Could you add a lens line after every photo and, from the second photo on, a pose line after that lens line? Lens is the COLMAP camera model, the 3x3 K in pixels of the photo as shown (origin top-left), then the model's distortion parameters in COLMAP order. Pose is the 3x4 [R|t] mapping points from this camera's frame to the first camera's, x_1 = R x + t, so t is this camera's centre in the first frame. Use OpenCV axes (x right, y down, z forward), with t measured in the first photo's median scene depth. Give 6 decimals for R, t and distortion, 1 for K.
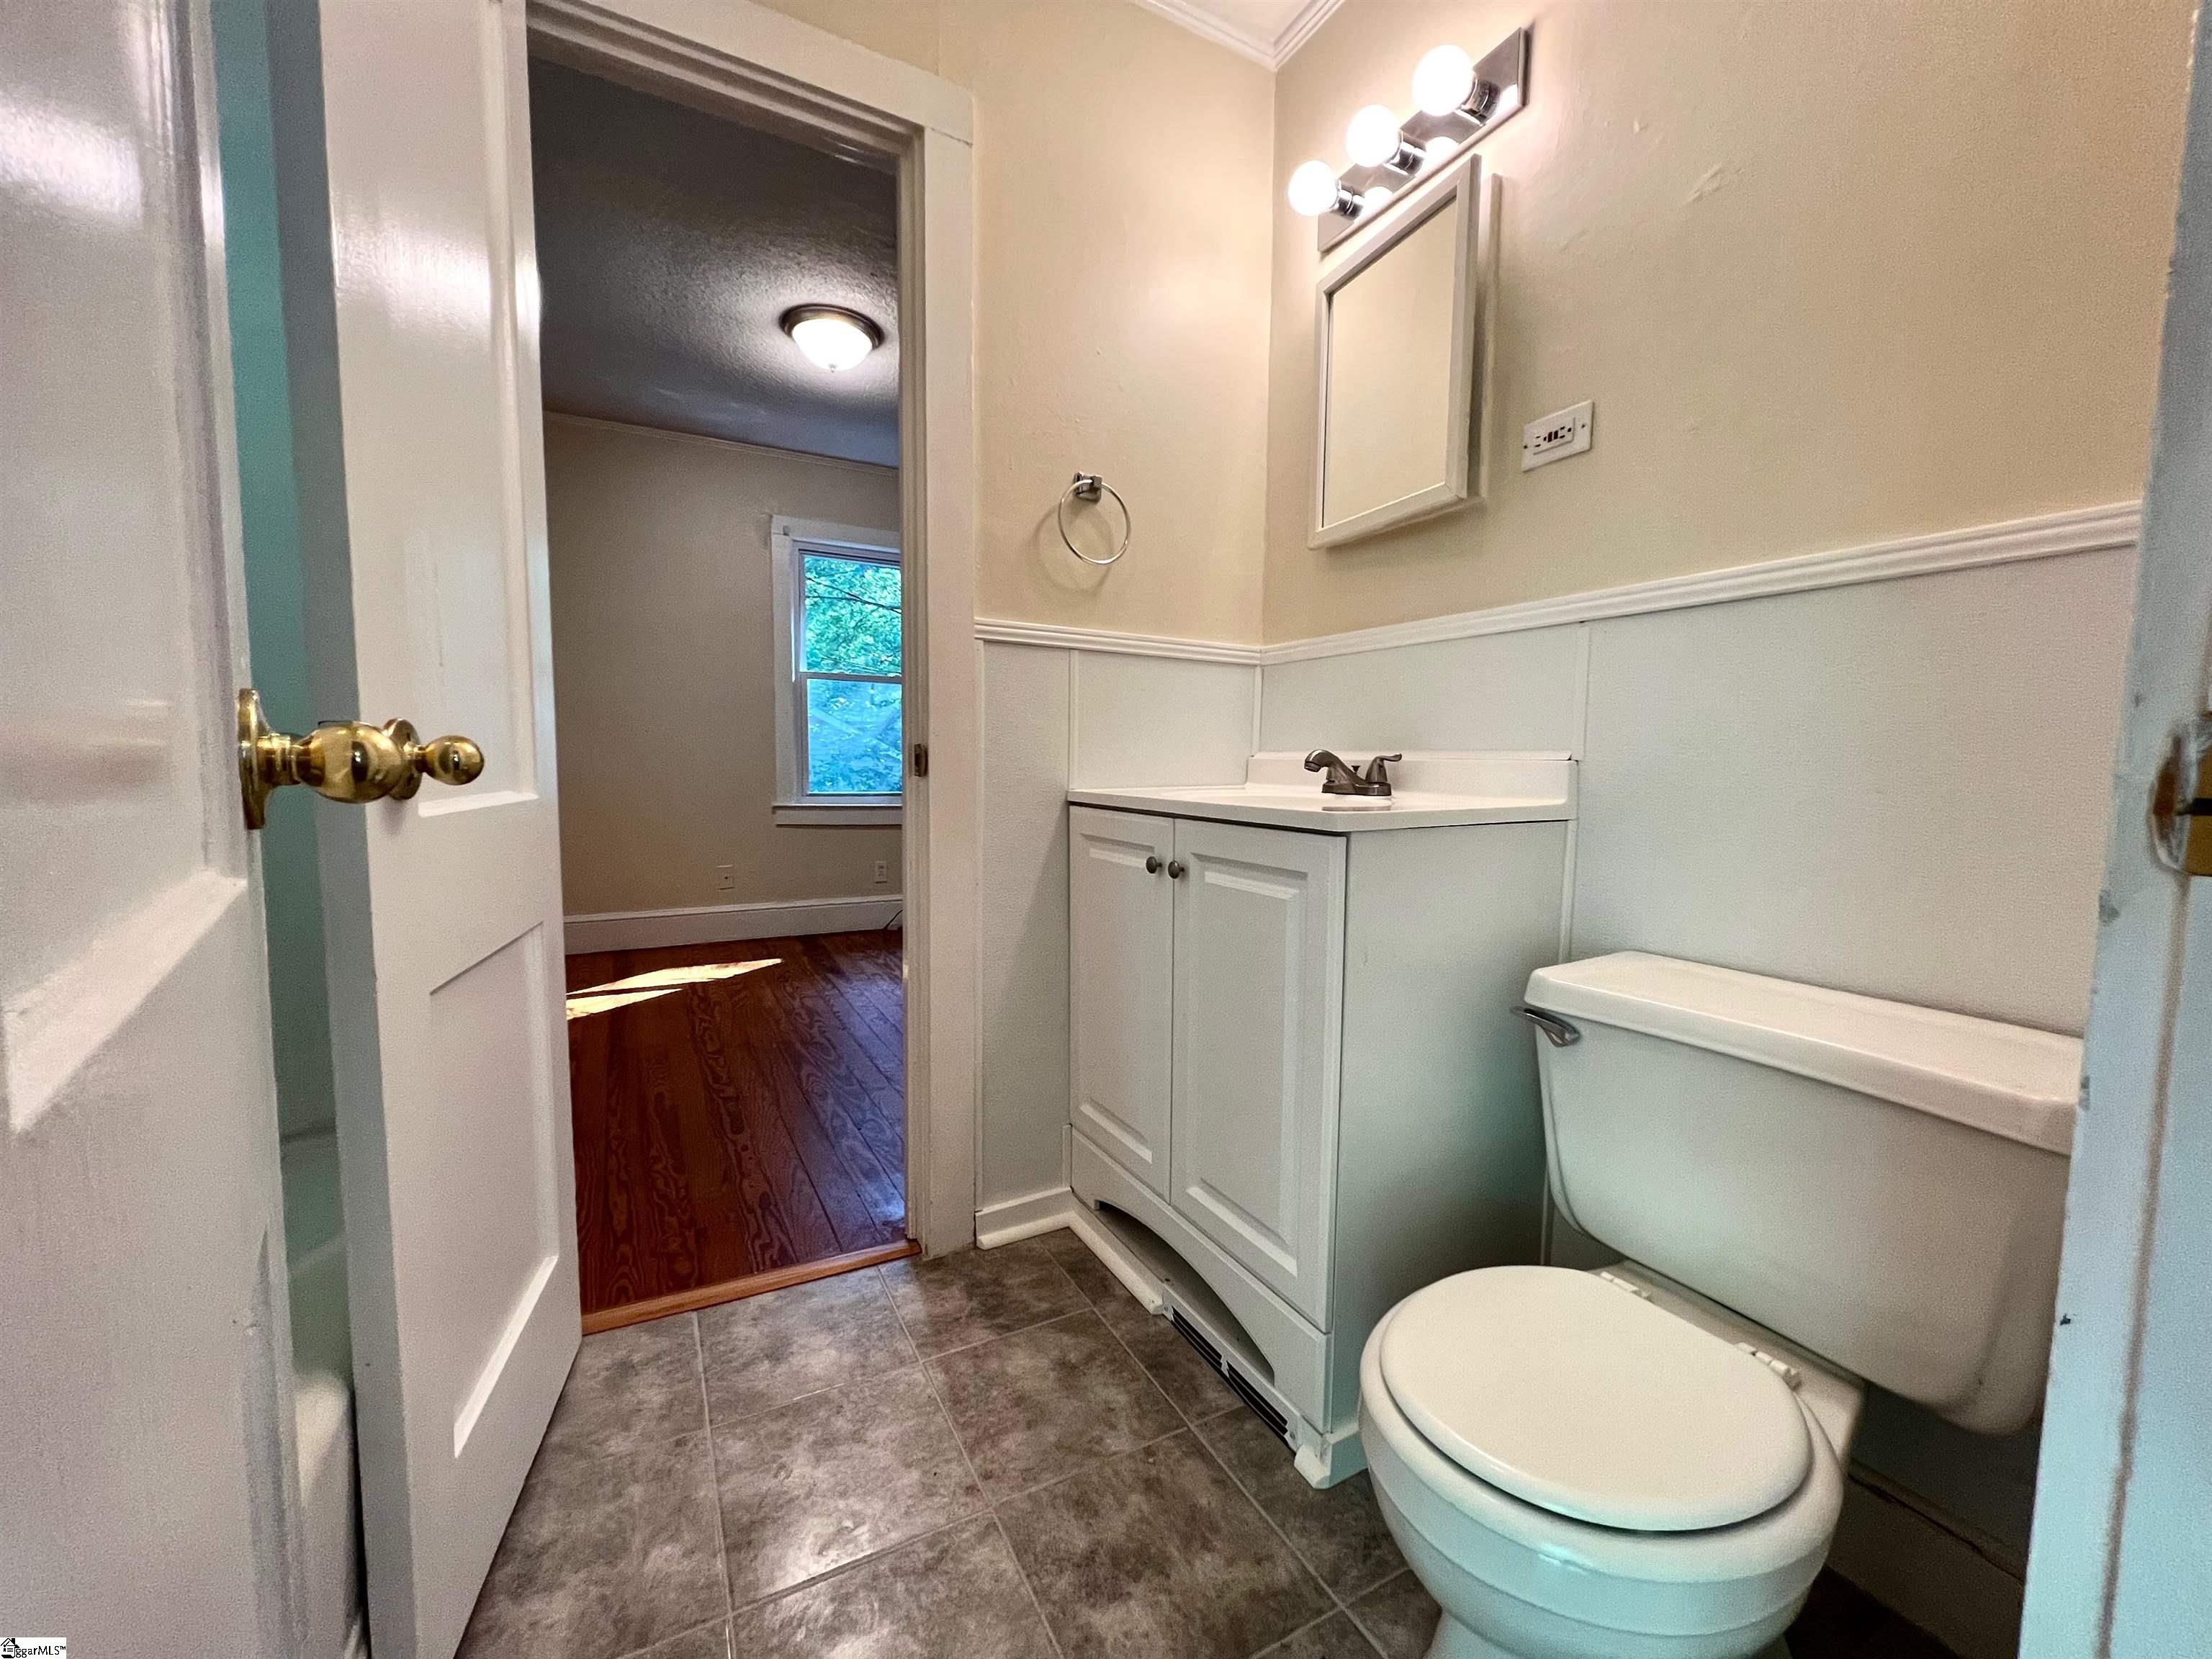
lens RADIAL K [[879.1, 0, 1113.8], [0, 879.1, 828.8], [0, 0, 1]] dist [0.001338, -0.000705]
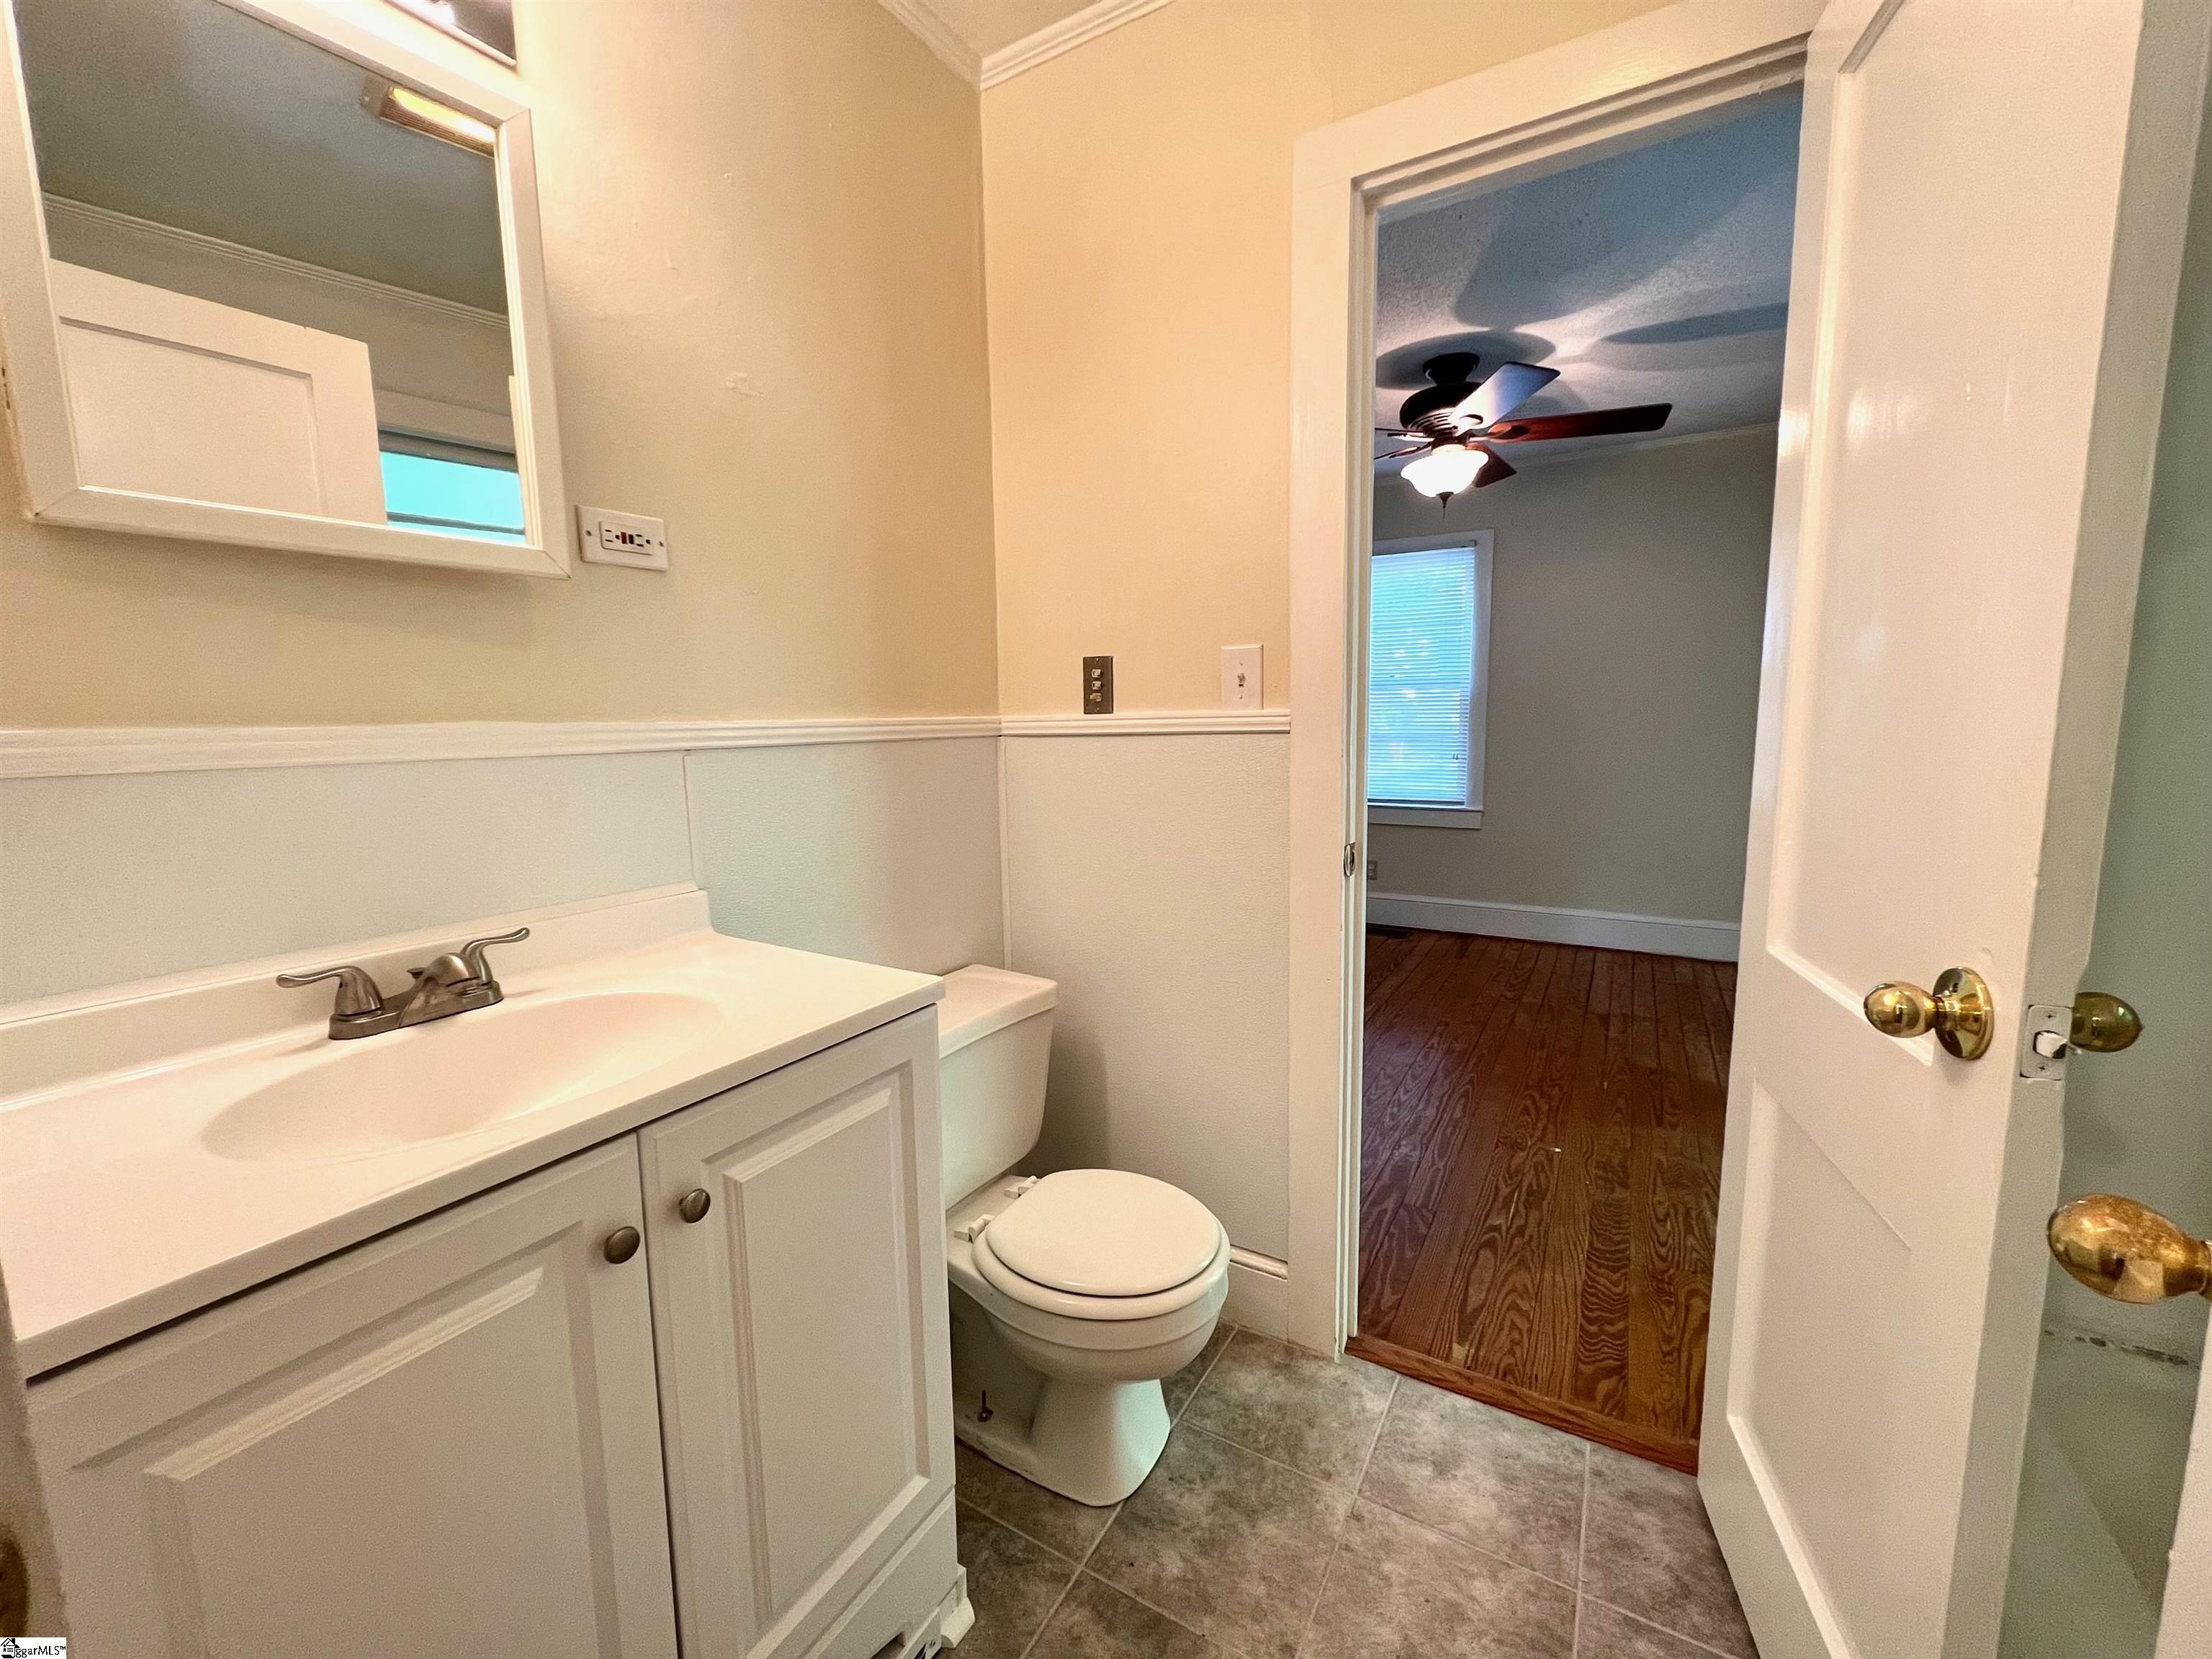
lens RADIAL K [[879.1, 0, 1109.8], [0, 879.1, 826.8], [0, 0, 1]] dist [0.001338, -0.000705]
pose [[-0.500637, -0.114963, 0.857989, -0.472275], [0.075518, 0.981563, 0.175586, -0.246105], [-0.862357, 0.152699, -0.482726, 0.924598]]
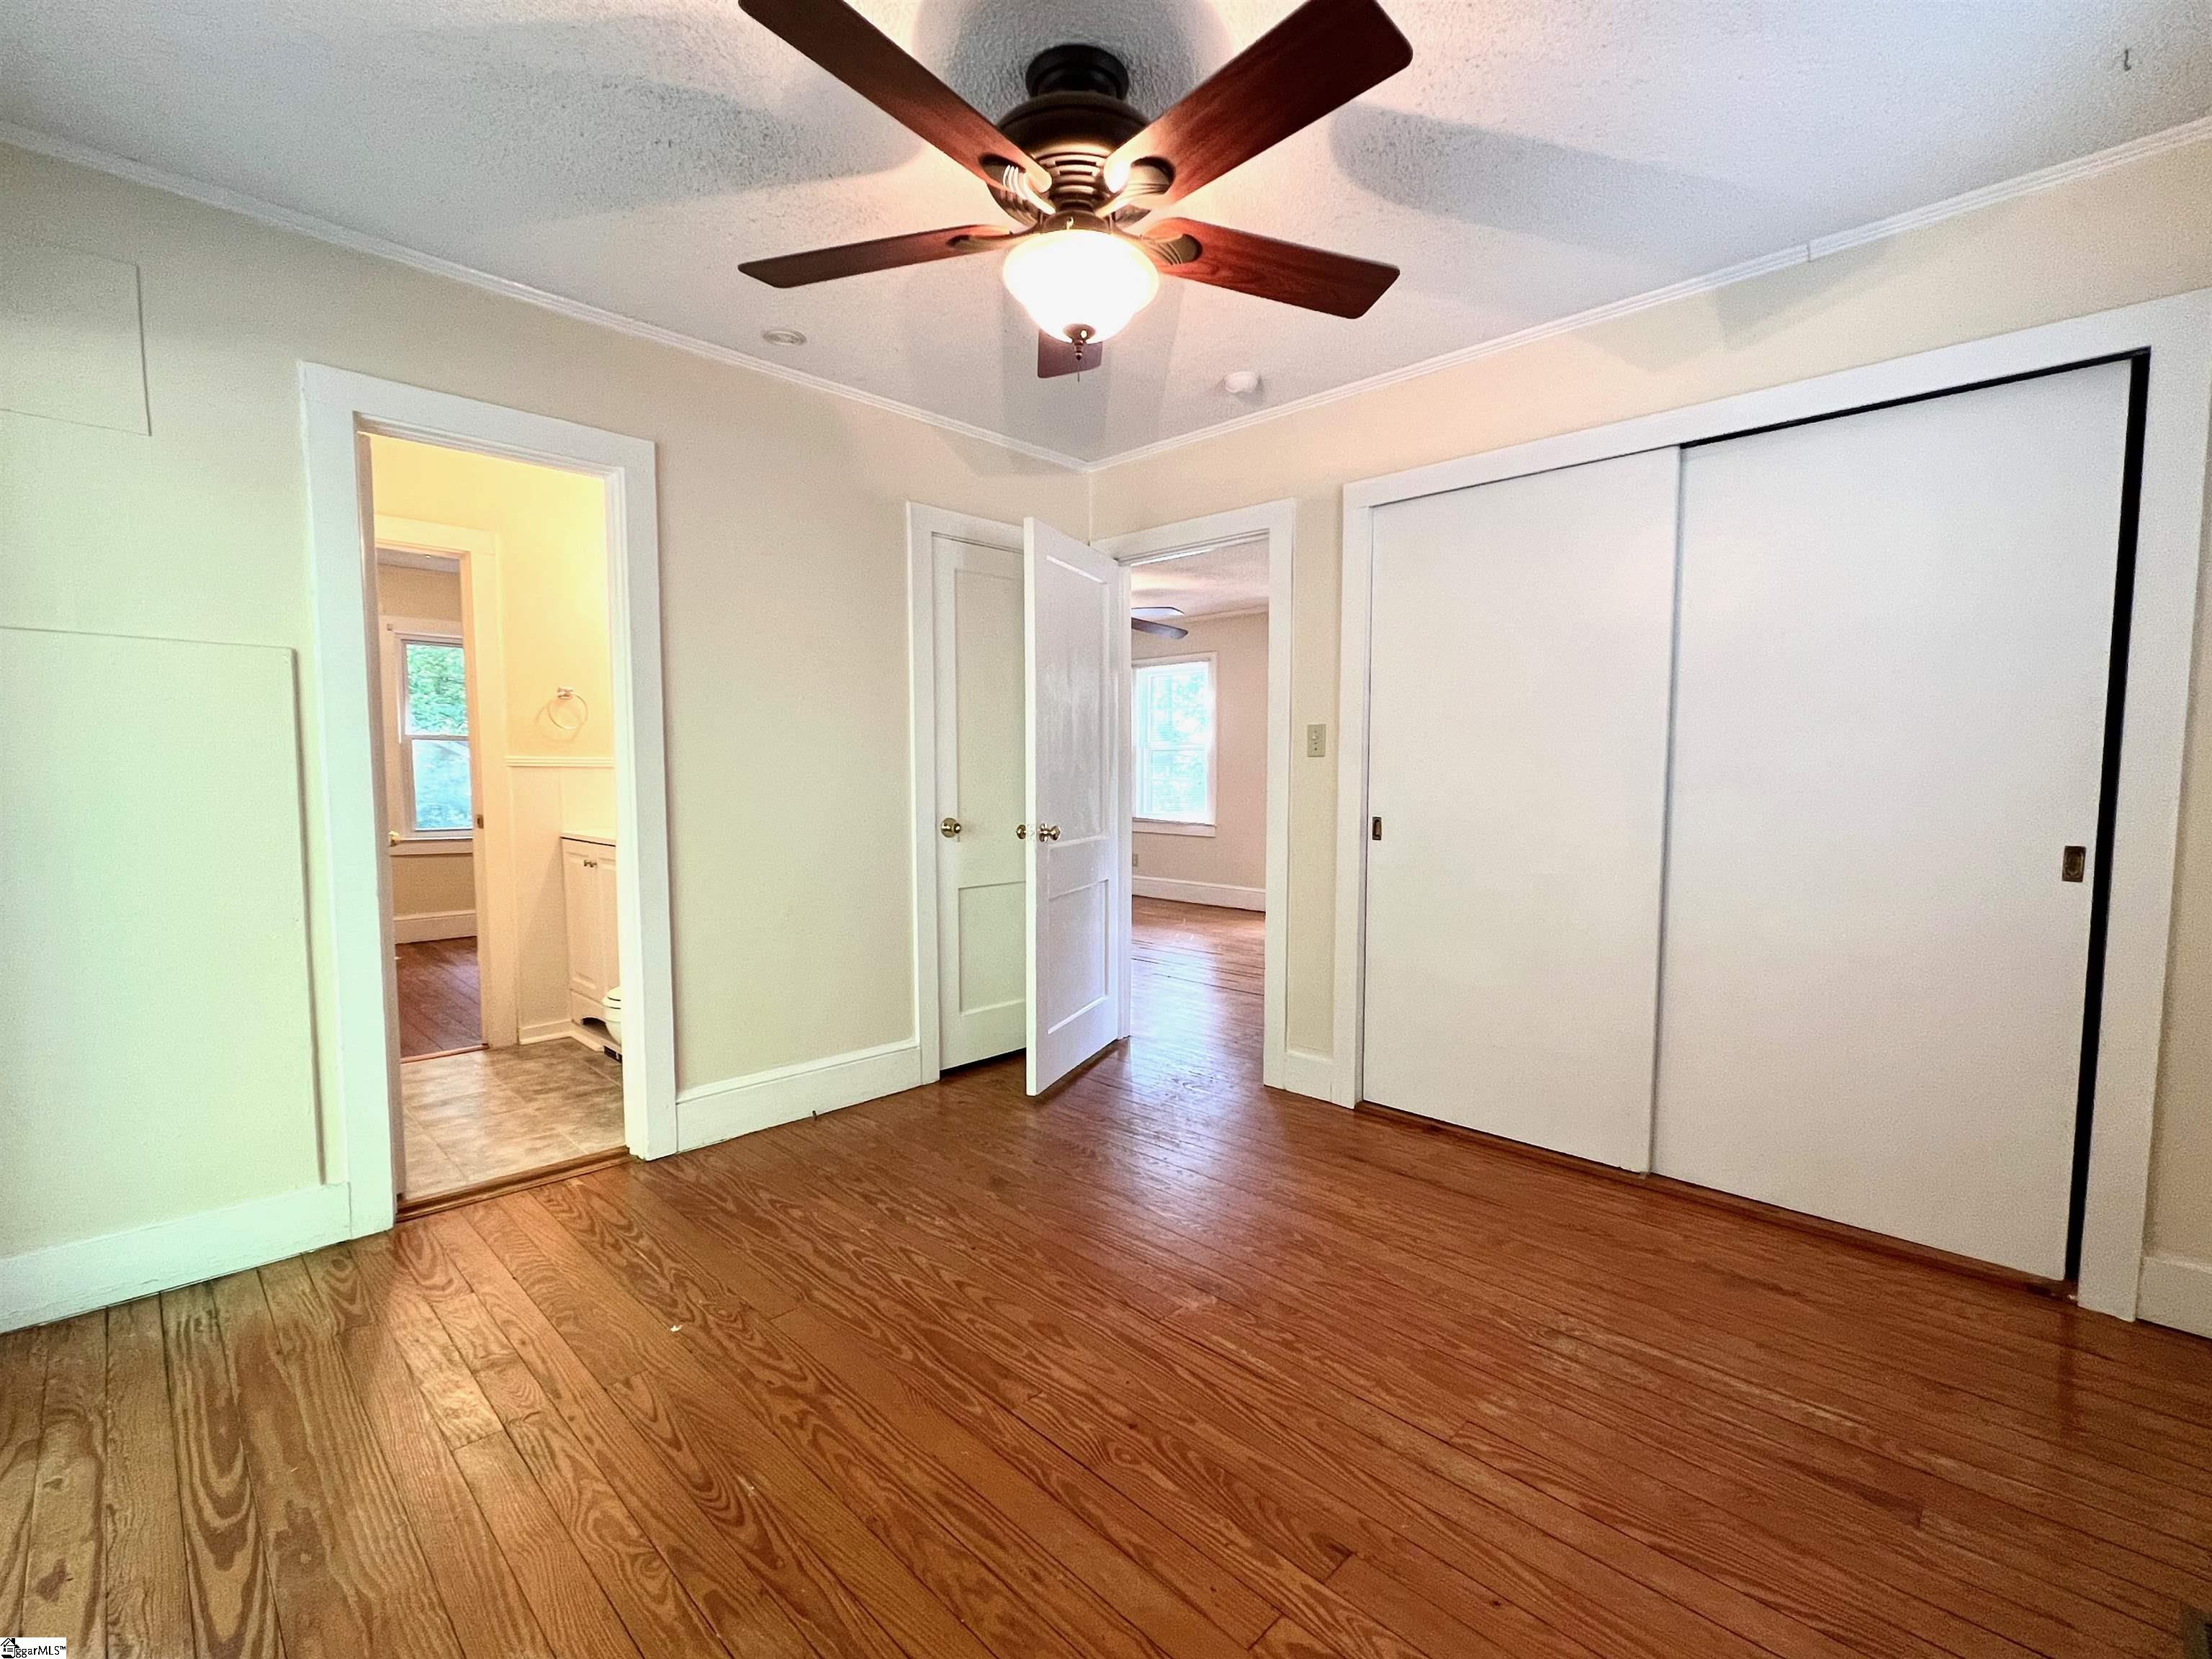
lens RADIAL K [[979.4, 0, 1101.6], [0, 979.4, 832.2], [0, 0, 1]] dist [0.000326, 0.000050]
pose [[0.959942, -0.033367, 0.278205, 0.633837], [0.036049, 0.999340, -0.004528, 0.017438], [-0.277871, 0.014376, 0.960511, -1.923518]]
